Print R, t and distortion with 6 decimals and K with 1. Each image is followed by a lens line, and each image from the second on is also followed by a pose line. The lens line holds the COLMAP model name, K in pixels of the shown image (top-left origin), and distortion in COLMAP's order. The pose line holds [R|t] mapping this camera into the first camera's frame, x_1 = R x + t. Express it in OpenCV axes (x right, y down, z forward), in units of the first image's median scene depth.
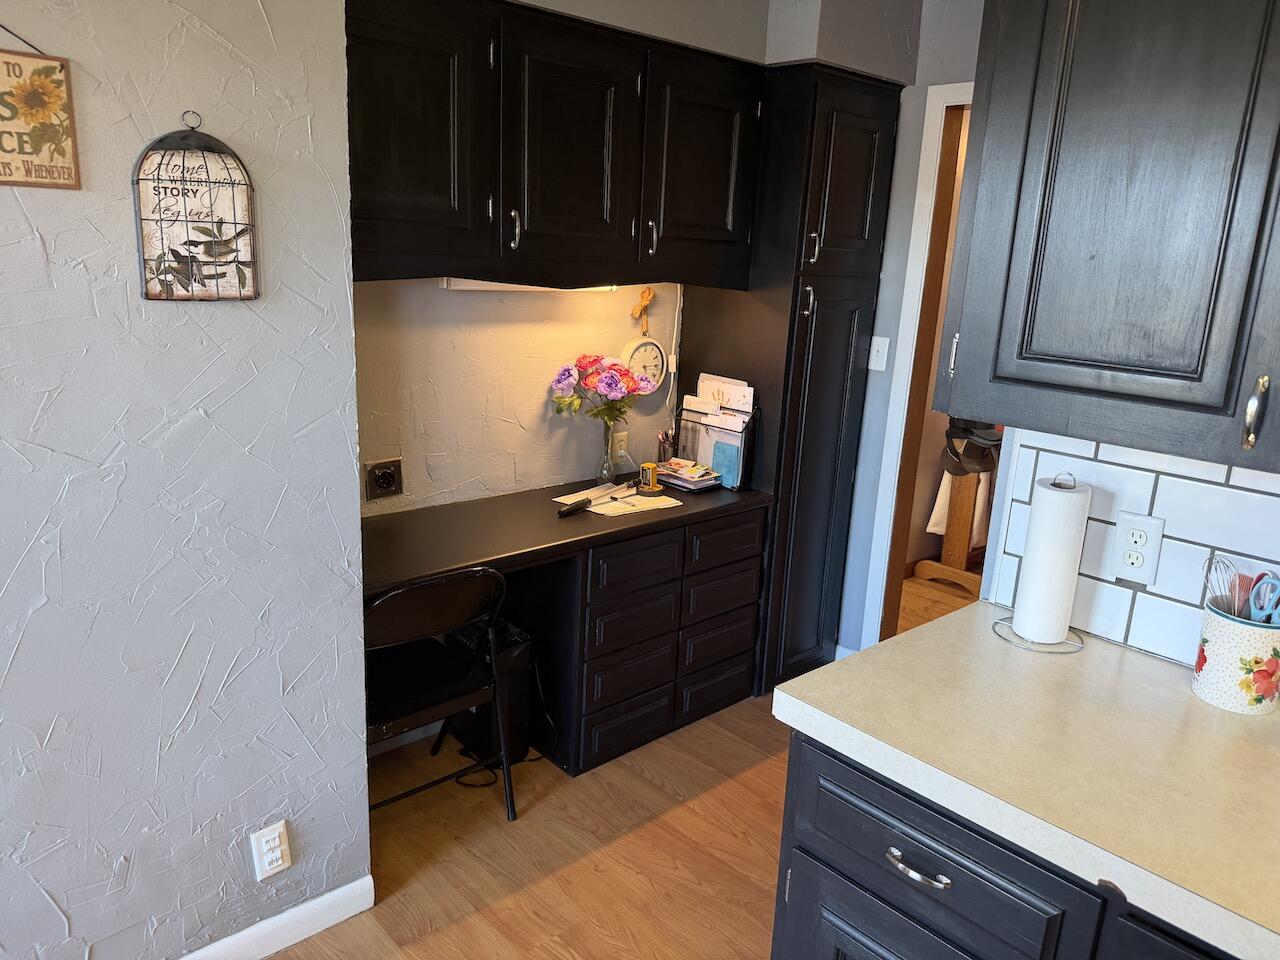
lens RADIAL K [[917.3, 0, 668.7], [0, 917.3, 485.0], [0, 0, 1]] dist [-0.009817, -0.007001]
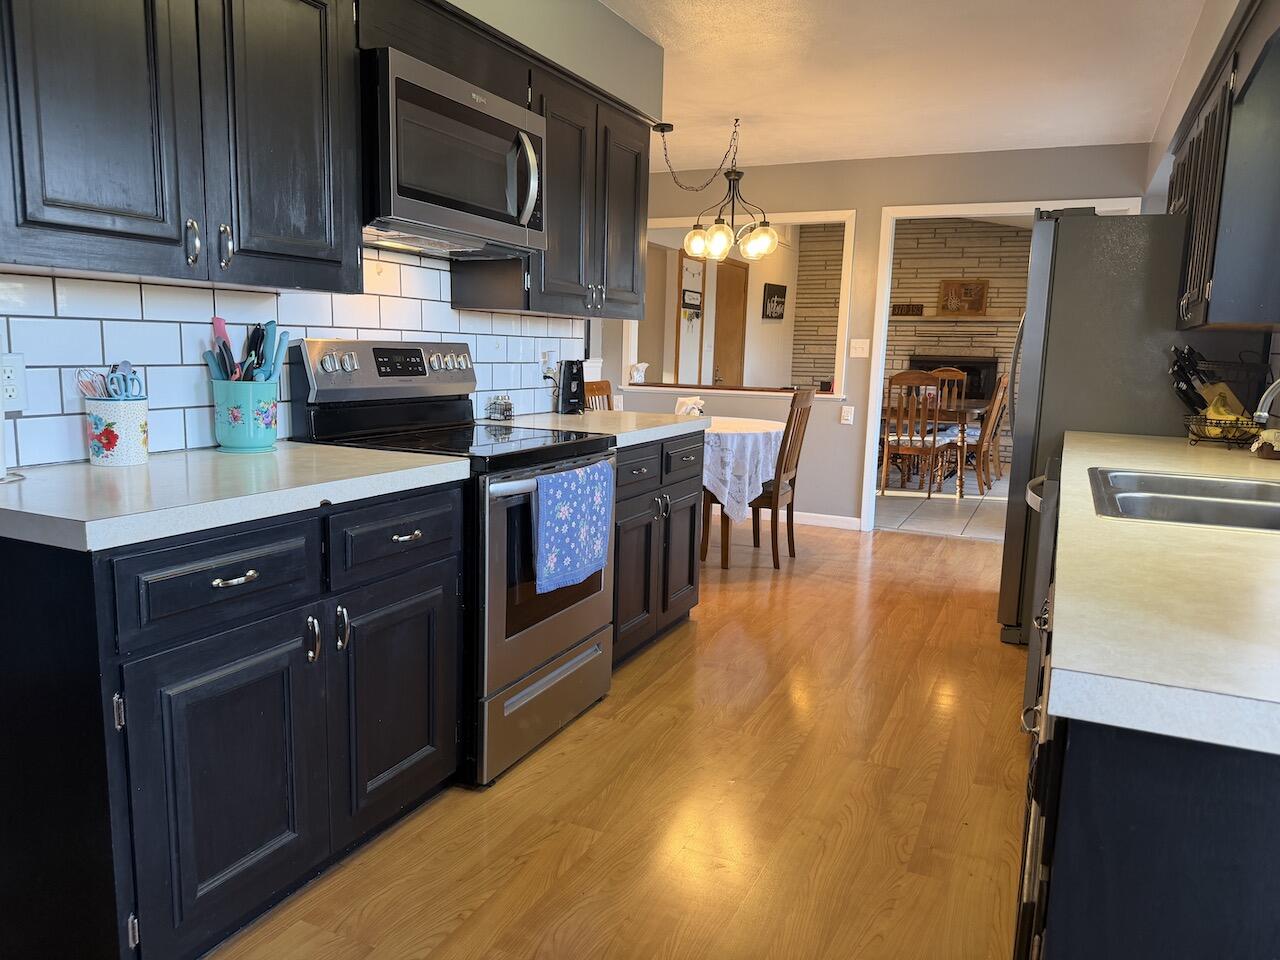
lens RADIAL K [[896.1, 0, 640.0], [0, 896.1, 480.0], [0, 0, 1]] dist [0.121073, -0.180996]
pose [[-0.370679, -0.203395, 0.906216, -0.918822], [0.187073, 0.939377, 0.287358, 0.002414], [-0.909726, 0.276047, -0.310157, 0.667418]]
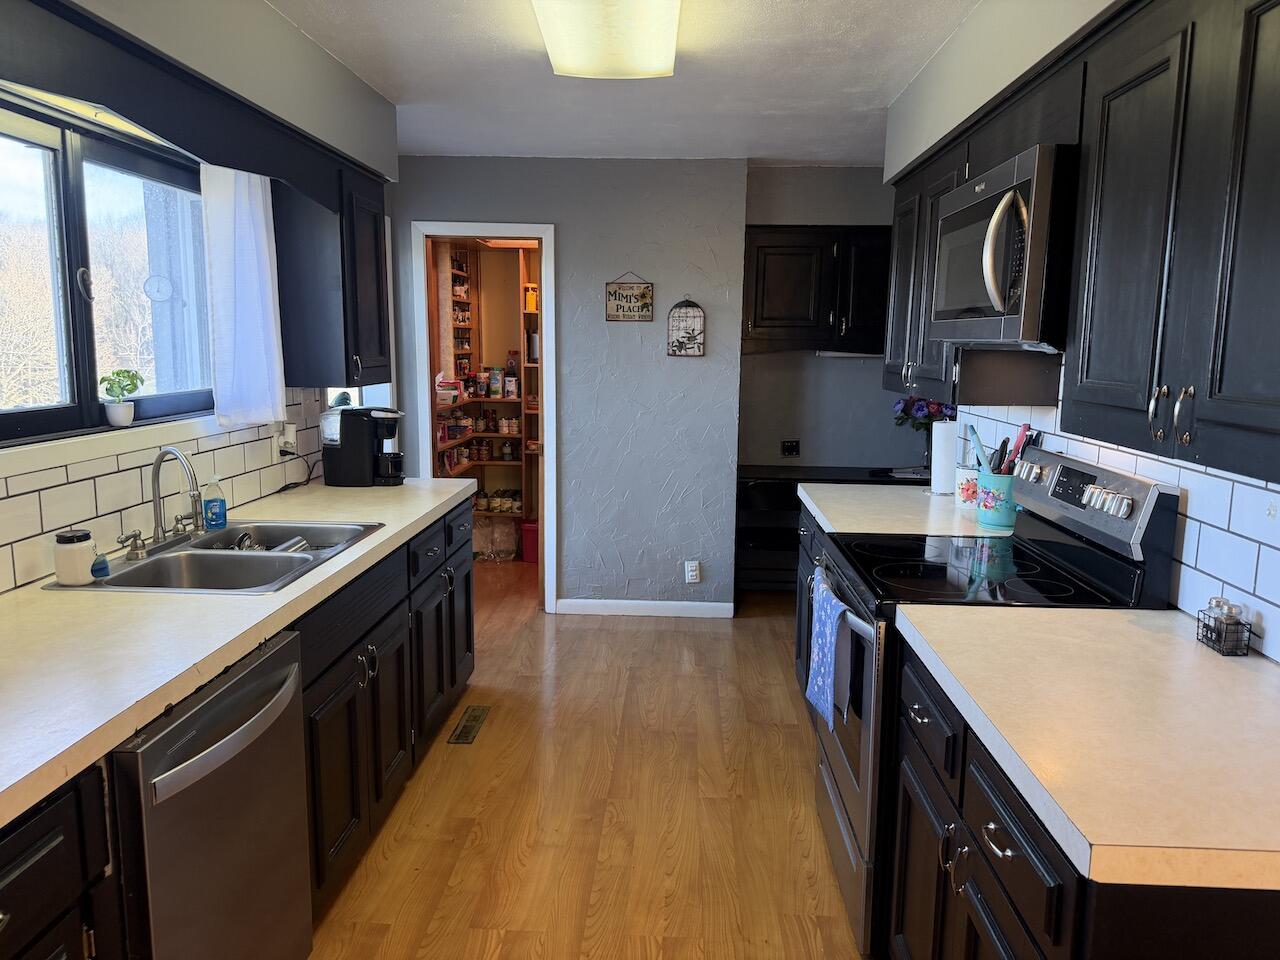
lens RADIAL K [[896.1, 0, 640.0], [0, 896.1, 480.0], [0, 0, 1]] dist [0.121073, -0.180996]
pose [[0.697890, 0.058461, -0.713815, 1.480844], [-0.151316, 0.986200, -0.067172, 0.408865], [0.700037, 0.154891, 0.697106, -1.060144]]
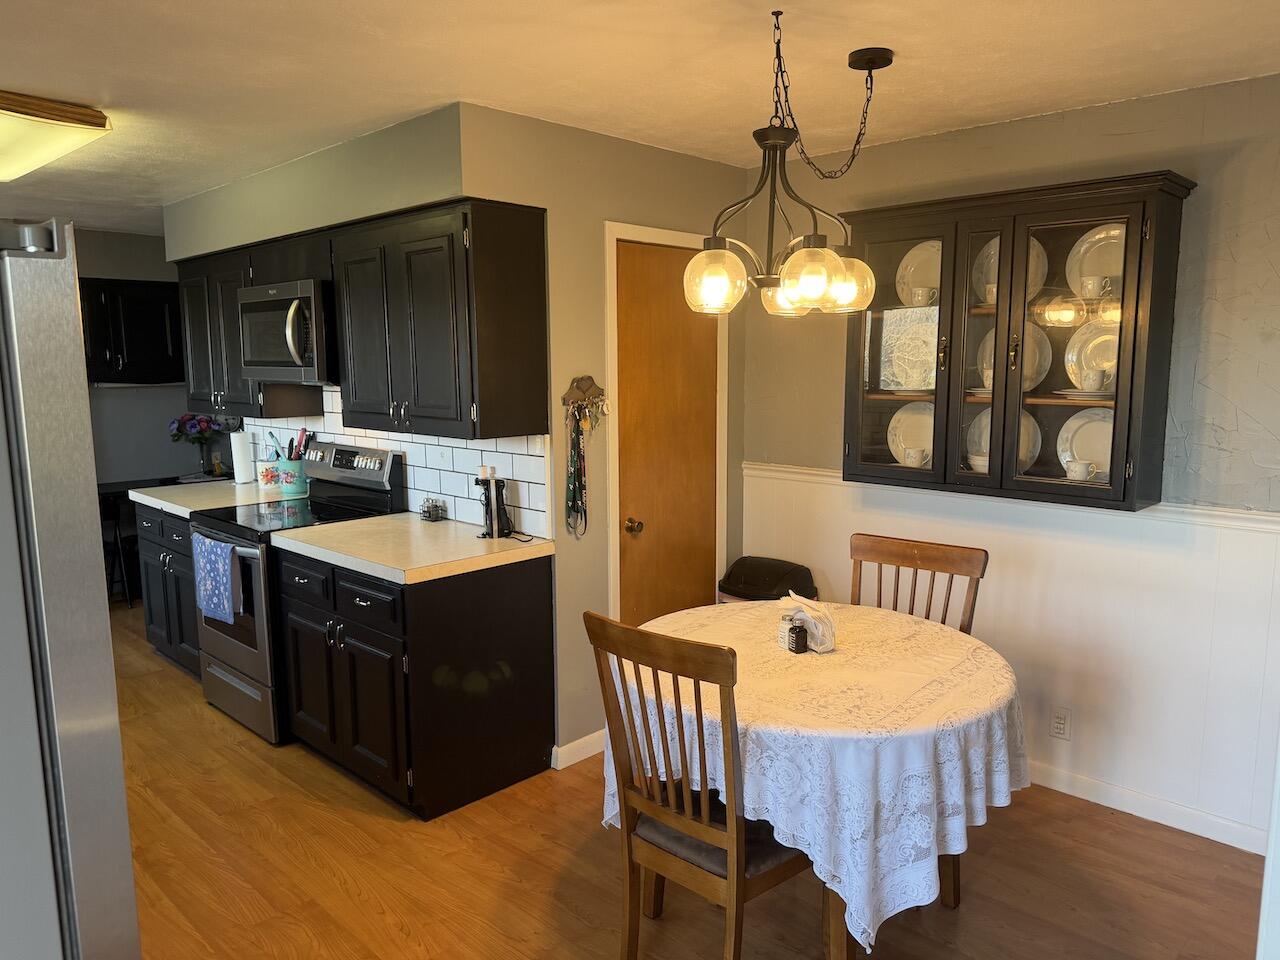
lens RADIAL K [[893.7, 0, 639.5], [0, 893.7, 486.2], [0, 0, 1]] dist [0.143461, -0.258940]
pose [[0.996760, -0.071538, 0.036768, 1.662909], [0.075235, 0.990899, -0.111618, 0.647208], [-0.028449, 0.114022, 0.993071, -2.155389]]
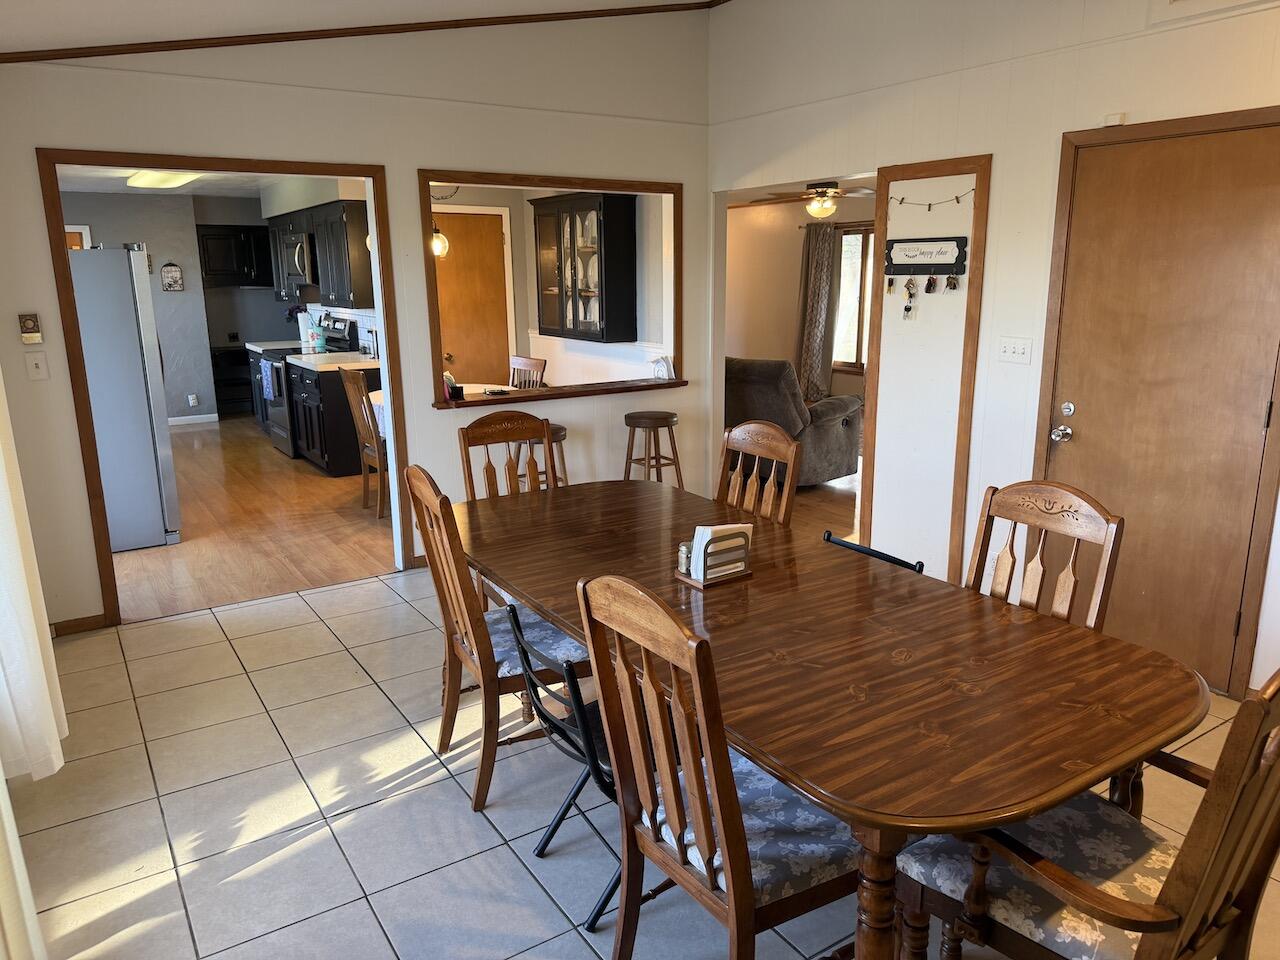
lens RADIAL K [[913.4, 0, 670.5], [0, 913.4, 481.7], [0, 0, 1]] dist [0.203992, -0.401657]
pose [[0.985327, -0.034247, -0.167207, 3.614840], [0.028751, 0.998967, -0.035179, 1.331730], [0.168239, 0.029855, 0.985294, -4.365583]]
